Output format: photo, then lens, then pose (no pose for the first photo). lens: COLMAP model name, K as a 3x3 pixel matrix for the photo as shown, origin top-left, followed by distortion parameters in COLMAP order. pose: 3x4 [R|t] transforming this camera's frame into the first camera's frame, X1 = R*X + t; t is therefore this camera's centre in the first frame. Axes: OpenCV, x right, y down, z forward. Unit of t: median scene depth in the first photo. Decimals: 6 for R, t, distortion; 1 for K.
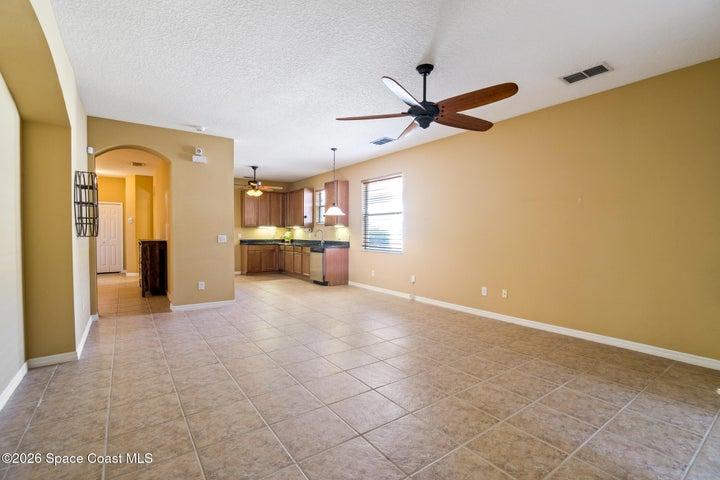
lens RADIAL K [[333.7, 0, 364.3], [0, 333.7, 237.4], [0, 0, 1]] dist [-0.017830, -0.000178]
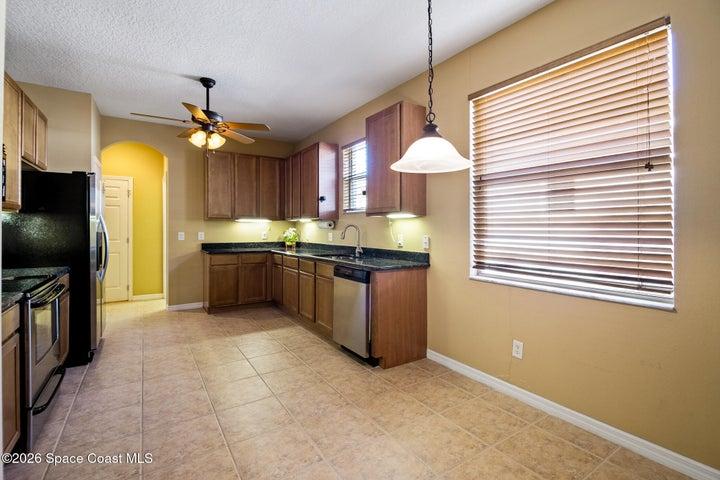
lens RADIAL K [[333.7, 0, 364.3], [0, 333.7, 237.4], [0, 0, 1]] dist [-0.017830, -0.000178]
pose [[0.998927, 0.000858, -0.046307, -0.089664], [-0.000358, 0.999942, 0.010796, -0.008872], [0.046313, -0.010767, 0.998869, 0.500743]]
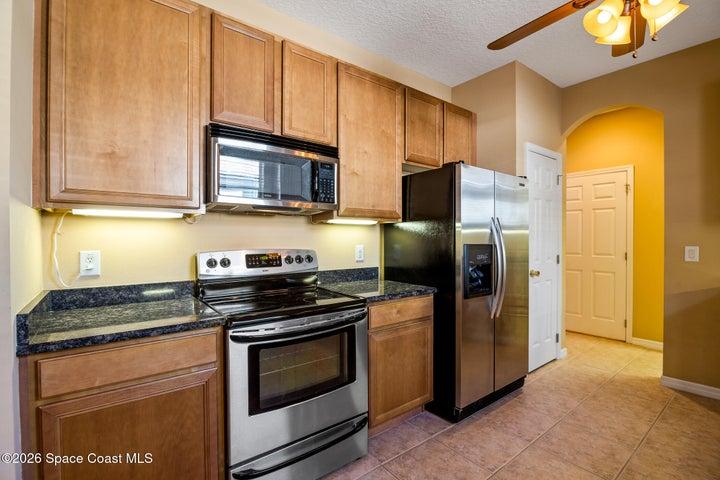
lens RADIAL K [[333.7, 0, 364.3], [0, 333.7, 237.4], [0, 0, 1]] dist [-0.017830, -0.000178]
pose [[0.036759, -0.003157, -0.999319, -0.141131], [-0.020096, 0.999790, -0.003898, -0.012350], [0.999122, 0.020225, 0.036687, 0.738955]]
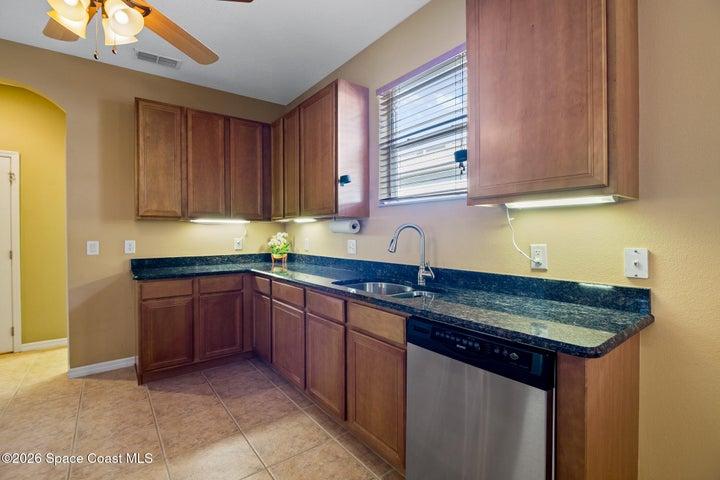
lens RADIAL K [[333.7, 0, 364.3], [0, 333.7, 237.4], [0, 0, 1]] dist [-0.017830, -0.000178]
pose [[0.999525, -0.009311, 0.029371, -0.165695], [0.009374, 0.999954, -0.002004, -0.011892], [-0.029351, 0.002279, 0.999567, 0.711154]]
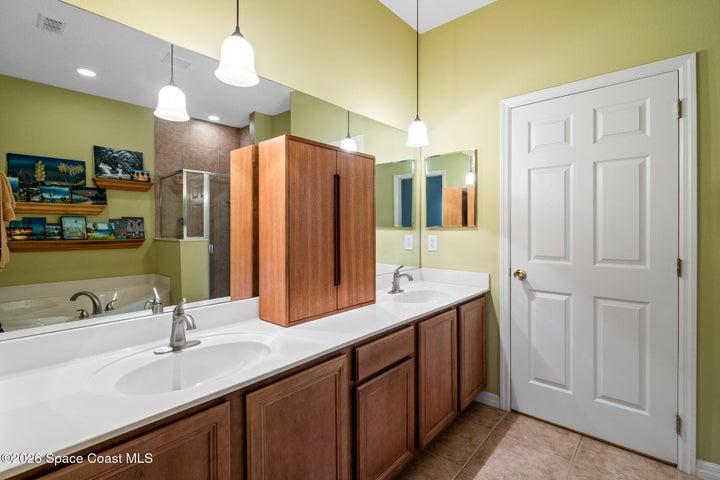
lens RADIAL K [[333.7, 0, 364.3], [0, 333.7, 237.4], [0, 0, 1]] dist [-0.017830, -0.000178]
pose [[0.218702, 0.016400, -0.975654, -0.413523], [-0.011709, 0.999831, 0.014182, -0.013753], [0.975721, 0.008322, 0.218857, 0.880691]]
